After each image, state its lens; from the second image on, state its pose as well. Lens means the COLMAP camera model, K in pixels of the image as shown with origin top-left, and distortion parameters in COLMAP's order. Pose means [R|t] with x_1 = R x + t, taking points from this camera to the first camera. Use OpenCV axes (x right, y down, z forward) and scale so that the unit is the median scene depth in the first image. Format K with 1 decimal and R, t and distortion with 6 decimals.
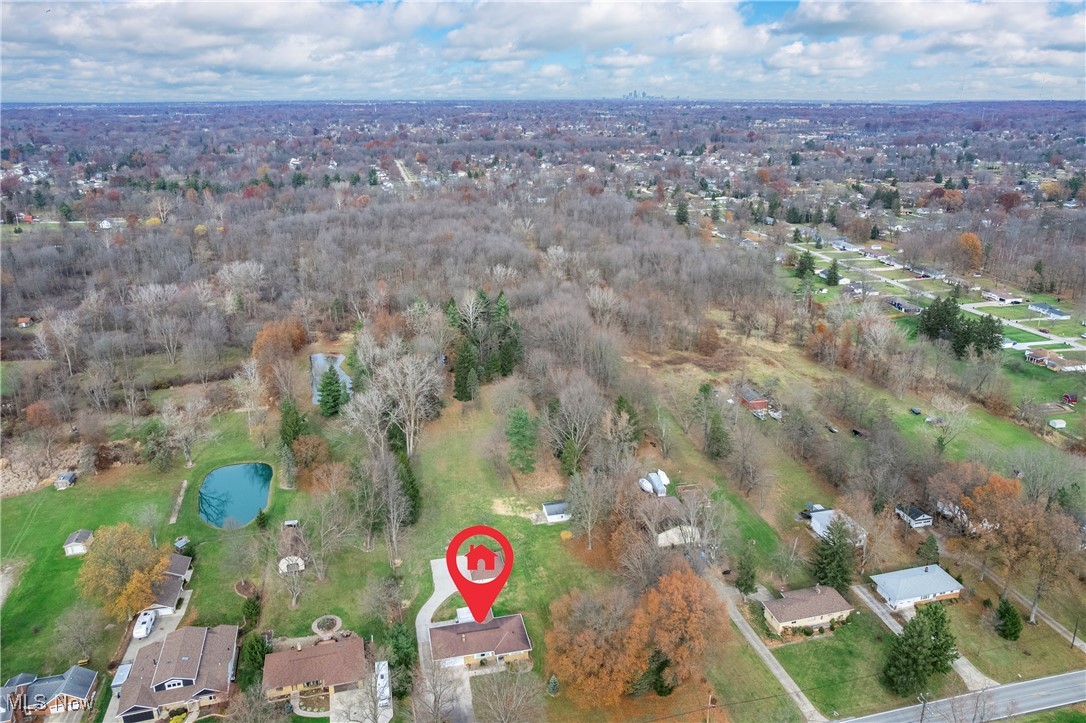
lens RADIAL K [[748.6, 0, 552.1], [0, 748.6, 339.5], [0, 0, 1]] dist [-0.076385, 0.066682]
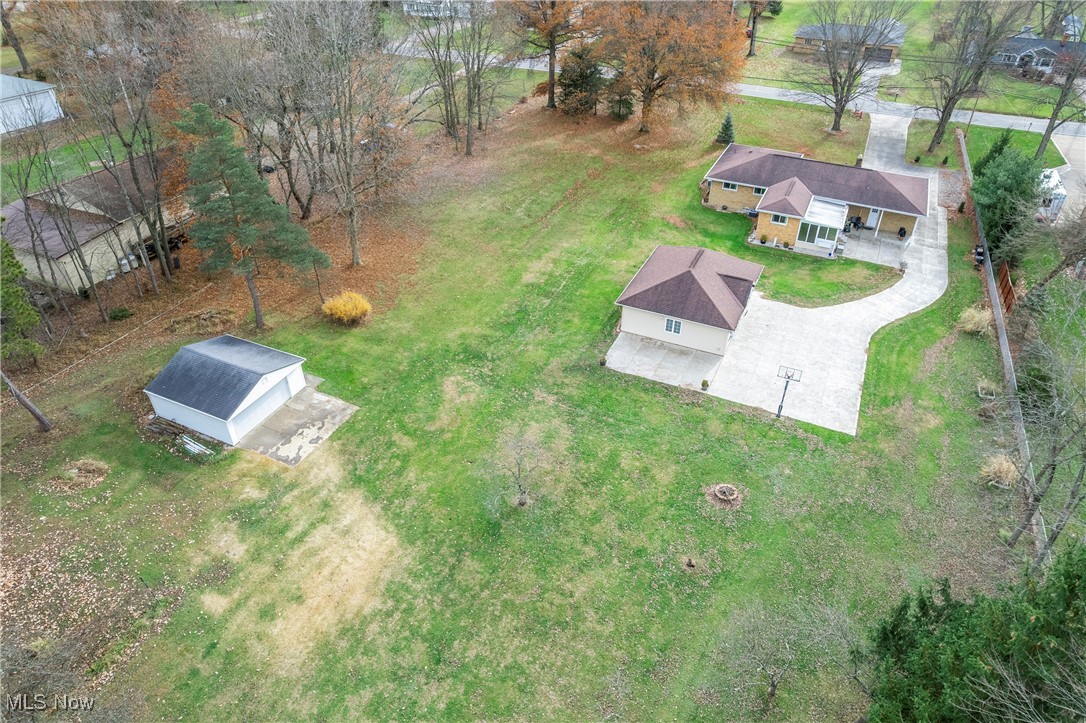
lens RADIAL K [[698.2, 0, 549.4], [0, 698.2, 366.3], [0, 0, 1]] dist [-0.072232, 0.058939]
pose [[-0.780035, -0.375271, 0.500717, -0.153768], [0.193397, 0.616439, 0.763283, 0.076896], [-0.595099, 0.692224, -0.408267, 0.916897]]
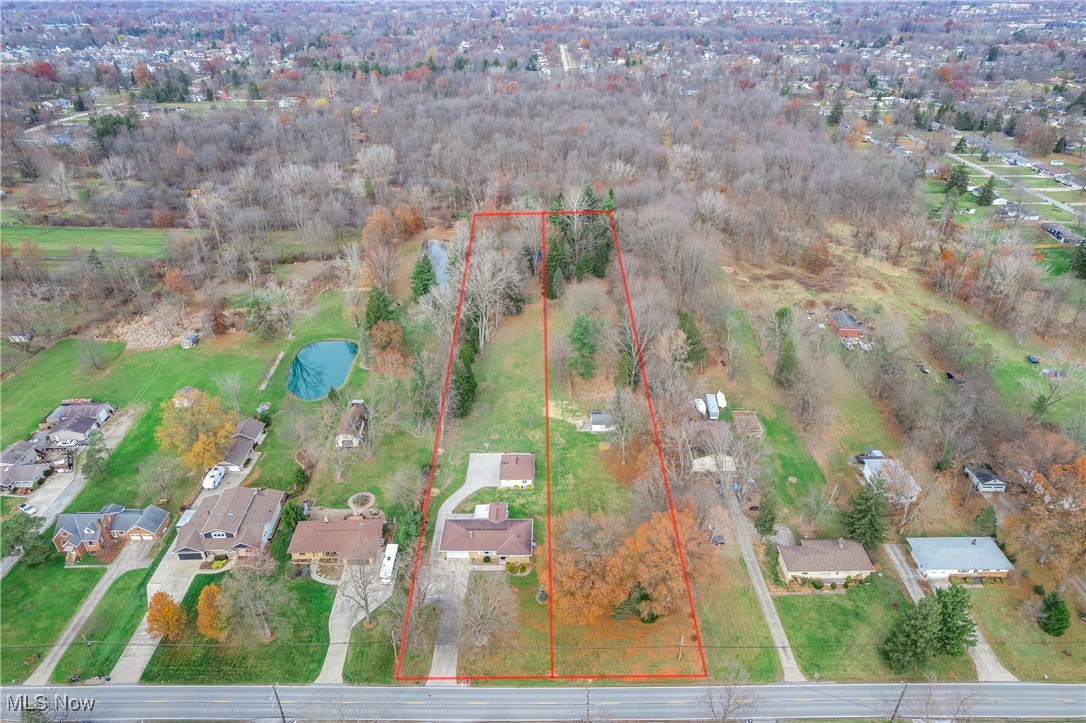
lens RADIAL K [[698.2, 0, 549.4], [0, 698.2, 366.3], [0, 0, 1]] dist [-0.072232, 0.058939]
pose [[0.971062, 0.113702, -0.210025, 0.113440], [-0.069908, 0.976205, 0.205270, -0.028983], [0.228367, -0.184648, 0.955905, 0.079627]]
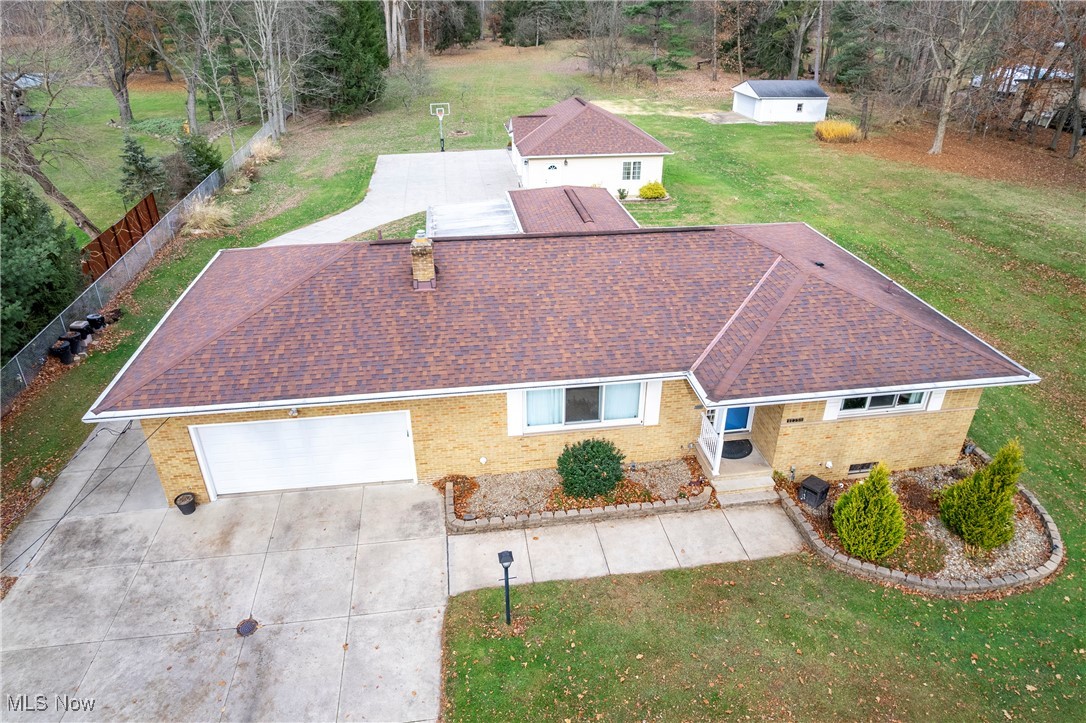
lens RADIAL K [[698.2, 0, 549.4], [0, 698.2, 366.3], [0, 0, 1]] dist [-0.072232, 0.058939]
pose [[0.995692, 0.042820, -0.082248, -0.059696], [-0.027638, 0.983723, 0.177552, 0.265236], [0.088512, -0.174514, 0.980668, 0.592228]]
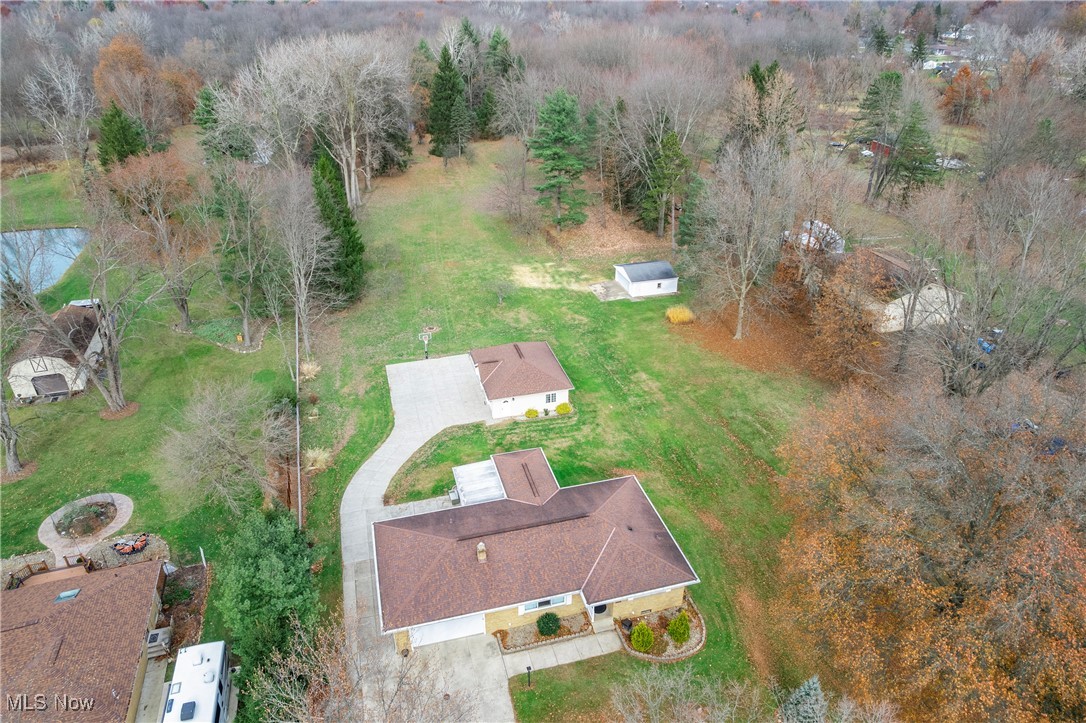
lens RADIAL K [[698.2, 0, 549.4], [0, 698.2, 366.3], [0, 0, 1]] dist [-0.072232, 0.058939]
pose [[0.999301, -0.018893, 0.032253, -0.065570], [0.012581, 0.982518, 0.185744, 0.180511], [-0.035199, -0.185208, 0.982069, 0.481851]]
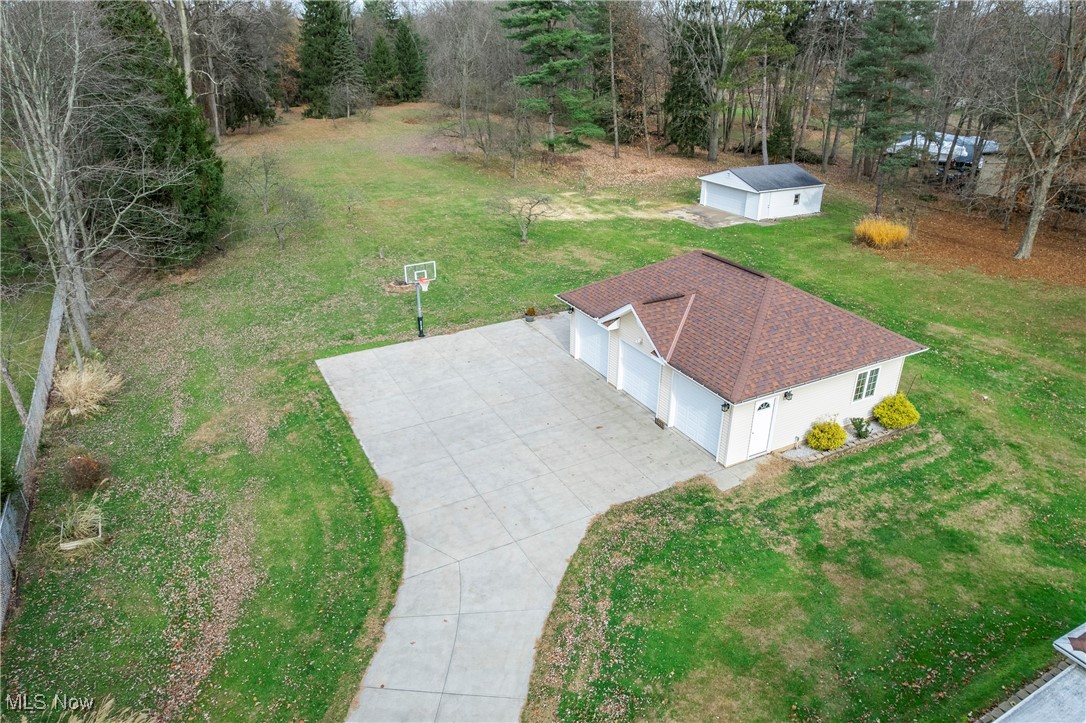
lens RADIAL K [[698.2, 0, 549.4], [0, 698.2, 366.3], [0, 0, 1]] dist [-0.072232, 0.058939]
pose [[0.968480, -0.106279, 0.225281, -0.120459], [0.080216, 0.989300, 0.121869, 0.230007], [-0.235822, -0.099956, 0.966642, 0.683375]]
